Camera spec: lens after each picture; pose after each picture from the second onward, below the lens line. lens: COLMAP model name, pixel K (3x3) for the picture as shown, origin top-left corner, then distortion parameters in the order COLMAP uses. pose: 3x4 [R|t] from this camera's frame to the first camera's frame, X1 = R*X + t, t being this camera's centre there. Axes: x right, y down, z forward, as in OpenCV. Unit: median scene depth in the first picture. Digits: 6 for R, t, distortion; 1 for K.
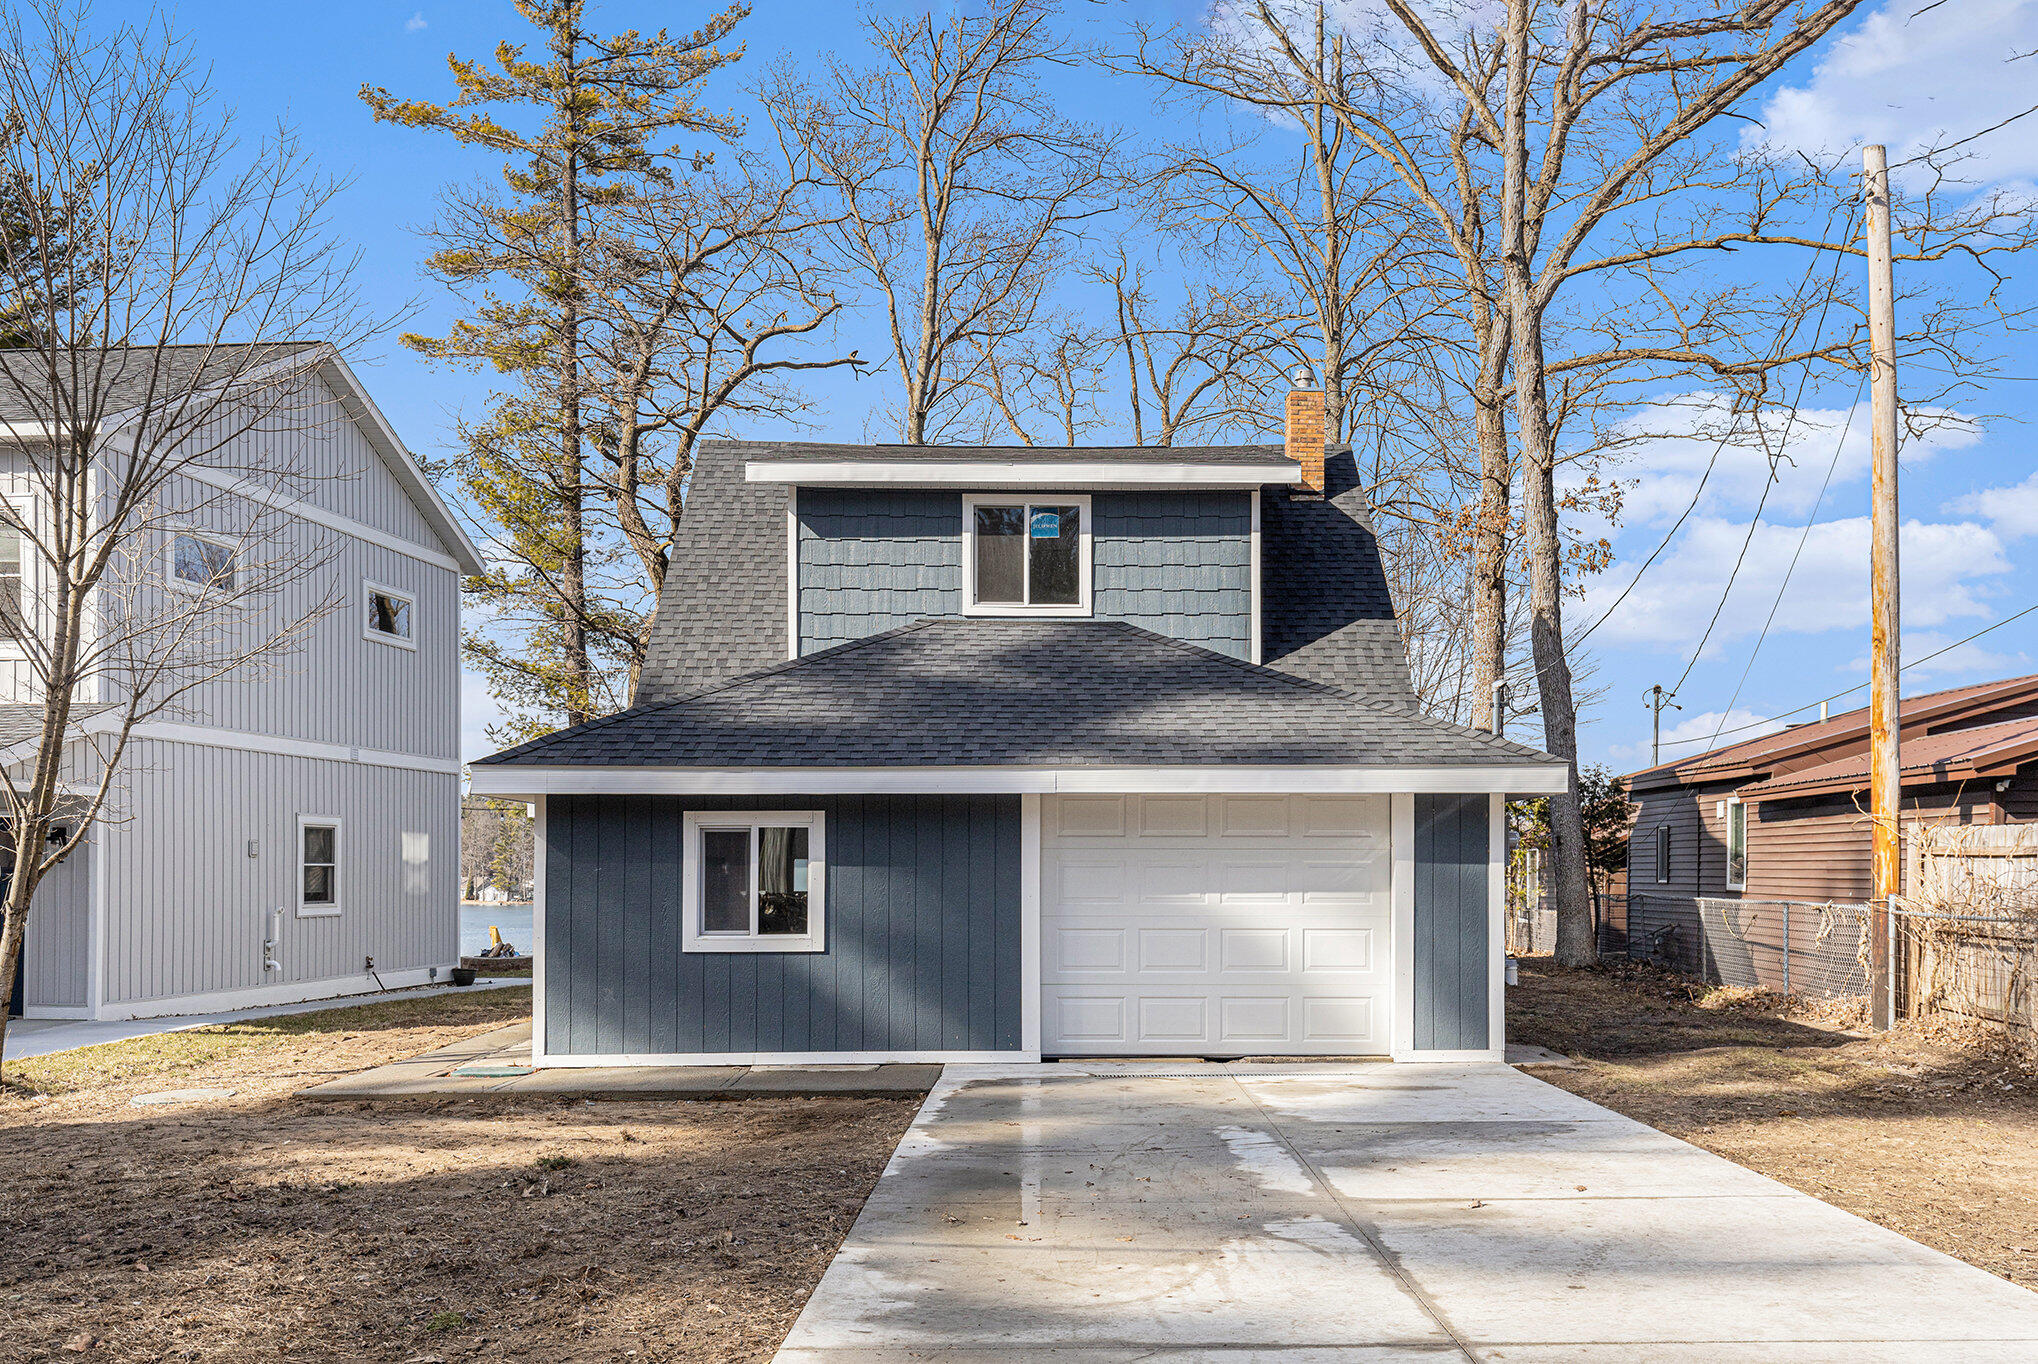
lens RADIAL K [[1710.7, 0, 1019.1], [0, 1710.7, 774.8], [0, 0, 1]] dist [-0.102986, -0.004544]
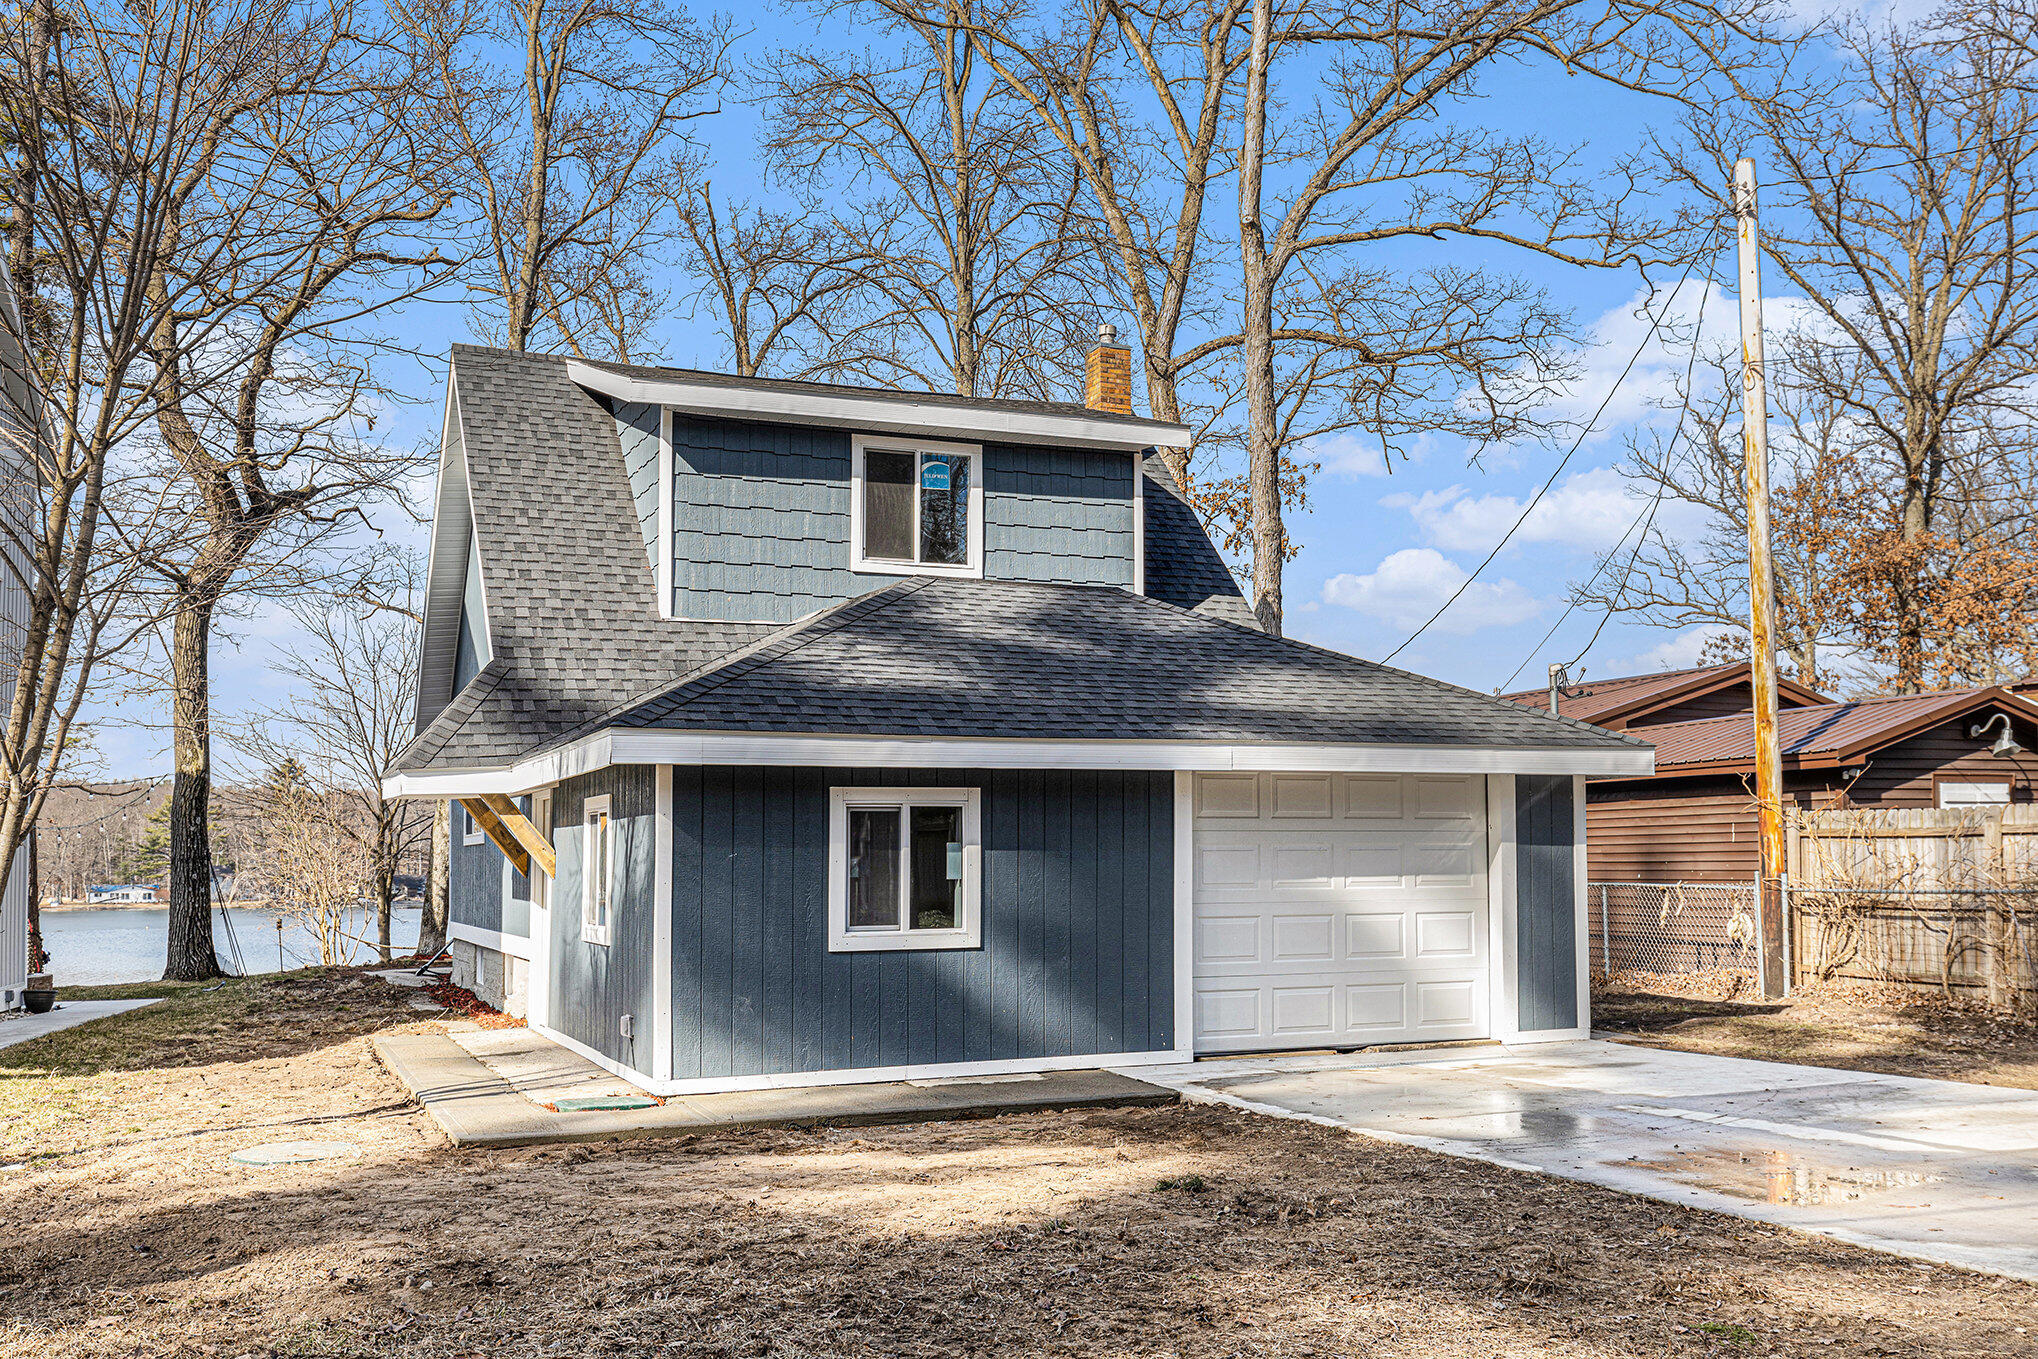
lens RADIAL K [[1967.6, 0, 1019.0], [0, 1967.6, 679.5], [0, 0, 1]] dist [-0.104017, -0.266650]
pose [[0.926029, 0.028377, 0.376385, -0.391517], [-0.011387, 0.998816, -0.047288, 0.010748], [-0.377281, 0.039504, 0.925256, 0.040029]]
